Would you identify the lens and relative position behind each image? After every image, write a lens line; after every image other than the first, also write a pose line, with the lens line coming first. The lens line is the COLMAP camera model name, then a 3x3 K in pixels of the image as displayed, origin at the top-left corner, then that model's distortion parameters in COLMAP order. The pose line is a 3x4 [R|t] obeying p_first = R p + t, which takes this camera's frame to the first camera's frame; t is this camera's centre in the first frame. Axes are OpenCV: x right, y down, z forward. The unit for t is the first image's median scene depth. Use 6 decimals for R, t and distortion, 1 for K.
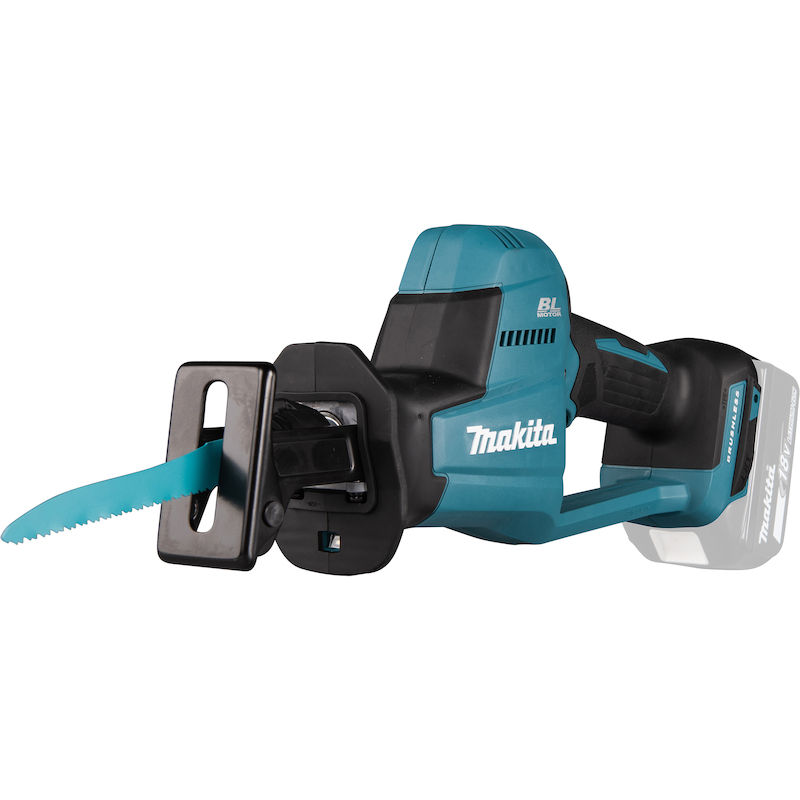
lens RADIAL K [[1946.3, 0, 452.9], [0, 1946.3, 423.2], [0, 0, 1]] dist [0.086734, 0.000000]
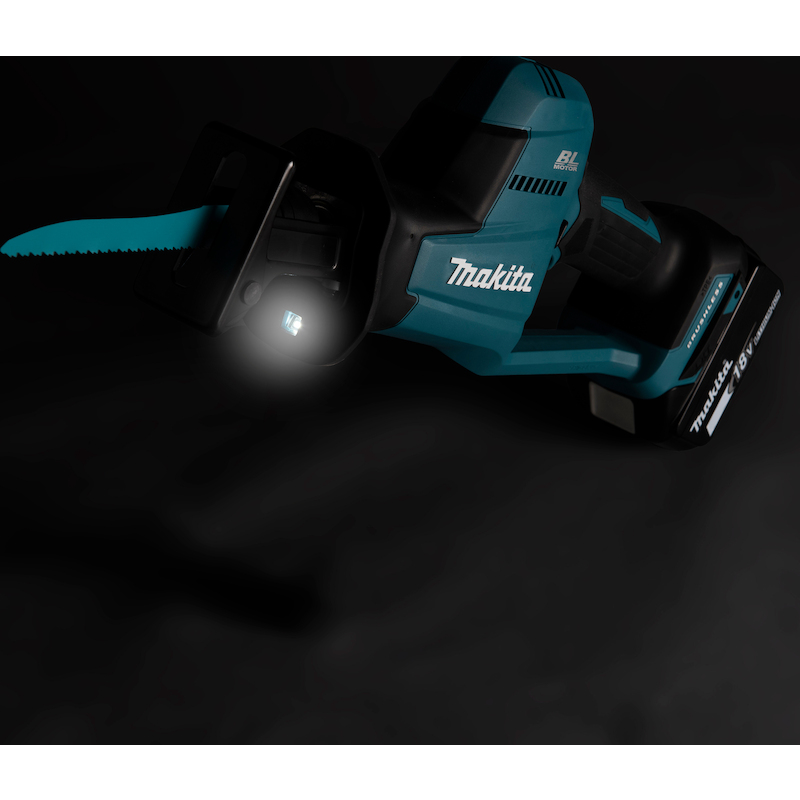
lens RADIAL K [[2428.2, 0, 403.5], [0, 2428.2, 403.3], [0, 0, 1]] dist [0.231536, 0.000000]
pose [[0.946909, 0.318862, 0.041110, -0.042787], [-0.321432, 0.936296, 0.141529, -0.093514], [0.006637, -0.147229, 0.989080, -0.262493]]
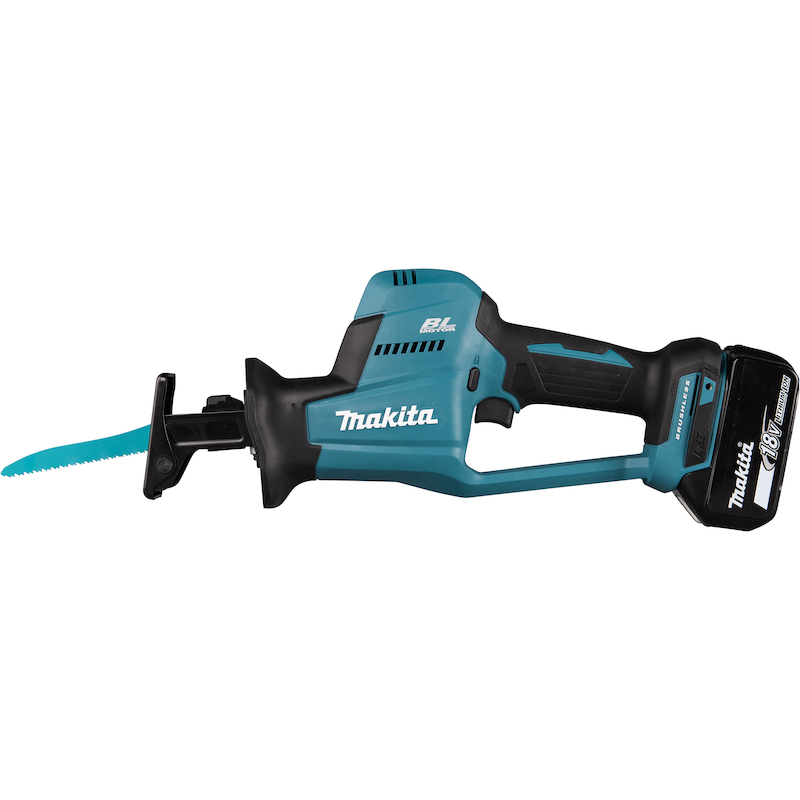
lens RADIAL K [[1946.3, 0, 387.7], [0, 1946.3, 418.1], [0, 0, 1]] dist [0.086734, 0.000000]
pose [[0.619651, -0.002223, -0.784875, 1.121687], [0.004898, 0.999987, 0.001034, 0.005204], [0.784862, -0.004485, 0.619654, 0.111635]]
